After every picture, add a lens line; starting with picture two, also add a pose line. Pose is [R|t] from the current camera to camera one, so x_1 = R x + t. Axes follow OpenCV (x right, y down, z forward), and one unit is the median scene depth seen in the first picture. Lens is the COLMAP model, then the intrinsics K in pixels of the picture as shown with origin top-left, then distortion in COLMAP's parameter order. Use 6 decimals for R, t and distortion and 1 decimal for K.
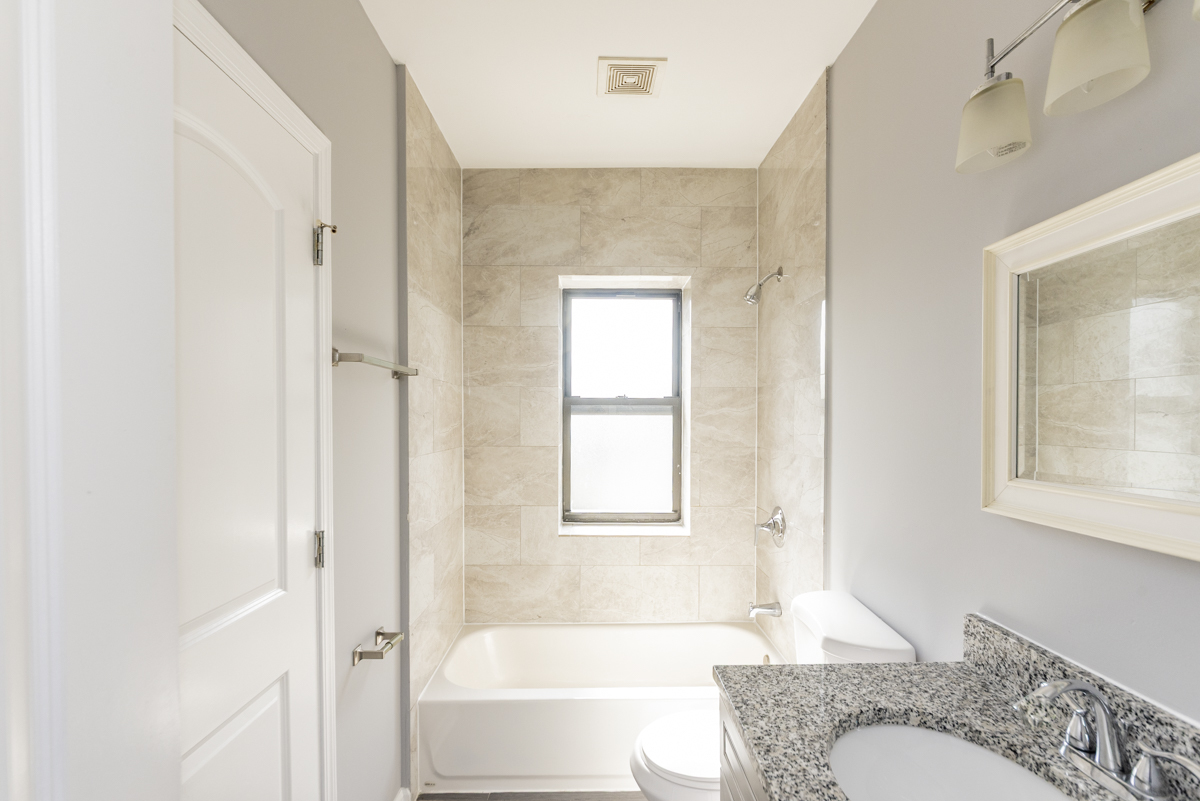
lens RADIAL K [[549.9, 0, 601.1], [0, 549.9, 426.4], [0, 0, 1]] dist [0.000764, -0.006190]
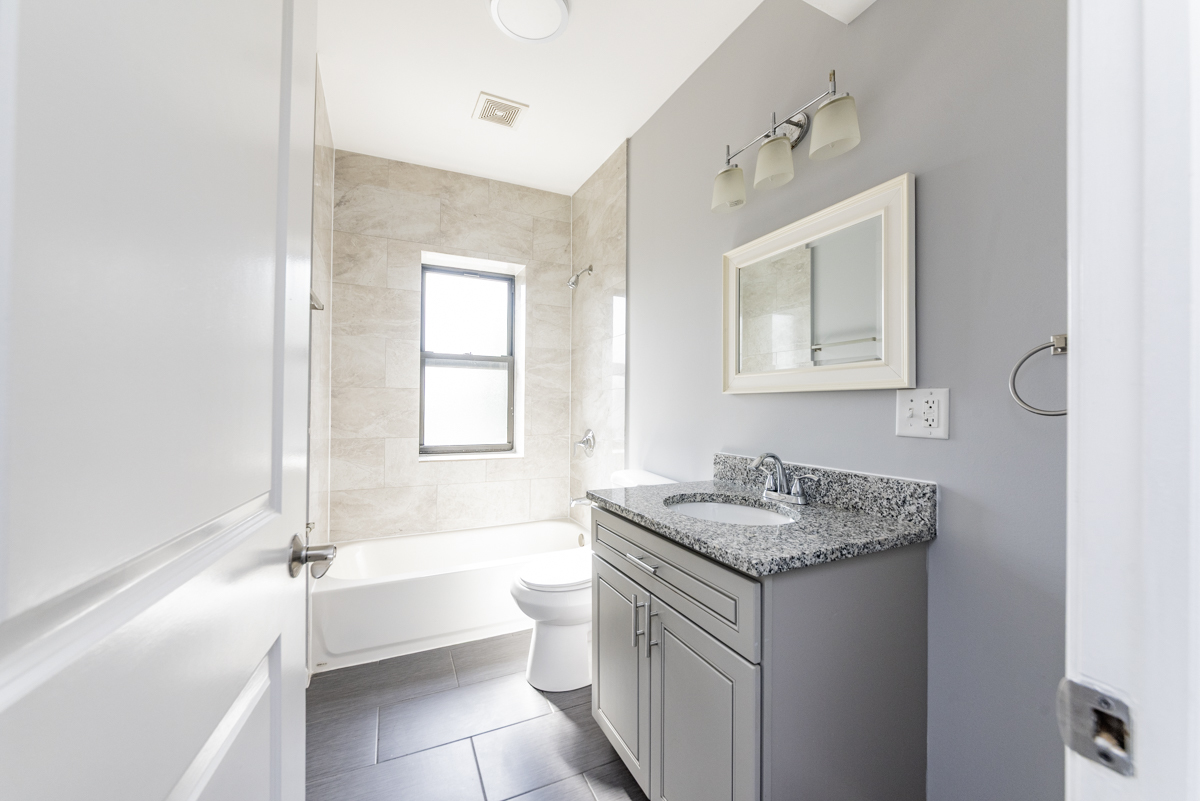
lens RADIAL K [[460.6, 0, 600.0], [0, 460.6, 400.5], [0, 0, 1]] dist [-0.011834, -0.000200]
pose [[0.910342, 0.010939, 0.413712, -0.135489], [-0.000968, 0.999704, -0.024302, 0.087639], [-0.413855, 0.021723, 0.910083, -0.101023]]
